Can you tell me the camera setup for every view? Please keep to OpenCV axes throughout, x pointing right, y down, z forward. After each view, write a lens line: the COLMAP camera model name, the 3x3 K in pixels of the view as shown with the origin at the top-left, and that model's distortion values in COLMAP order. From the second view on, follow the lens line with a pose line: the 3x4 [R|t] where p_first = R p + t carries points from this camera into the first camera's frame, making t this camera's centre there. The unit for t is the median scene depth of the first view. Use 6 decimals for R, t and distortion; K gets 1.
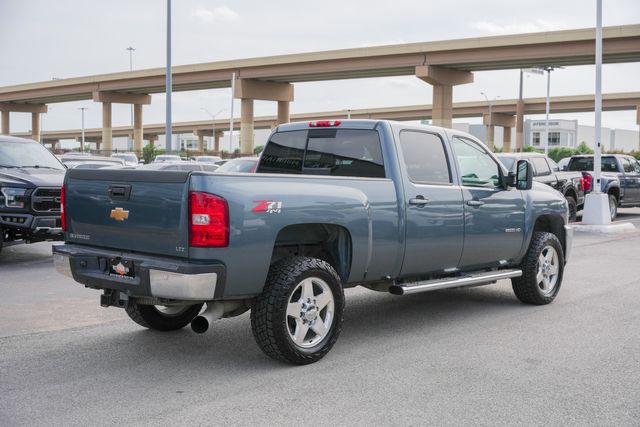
lens RADIAL K [[813.4, 0, 320.0], [0, 813.4, 213.5], [0, 0, 1]] dist [0.012138, 0.004994]
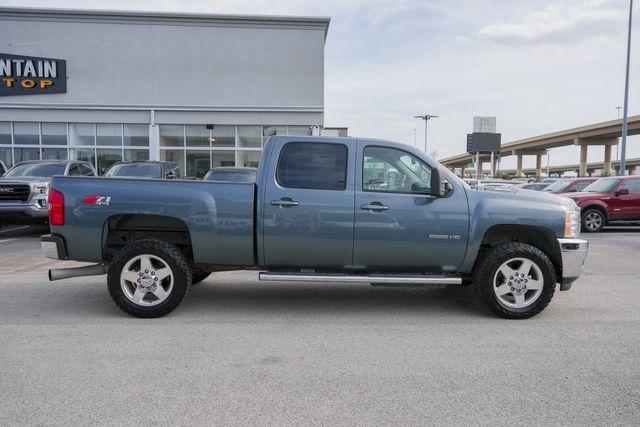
lens RADIAL K [[475.9, 0, 320.0], [0, 475.9, 213.5], [0, 0, 1]] dist [0.005596, -0.001568]
pose [[0.697145, 0.042763, -0.715654, 0.512345], [-0.046141, 0.998826, 0.014737, -0.009554], [0.715444, 0.022747, 0.698300, 0.446006]]
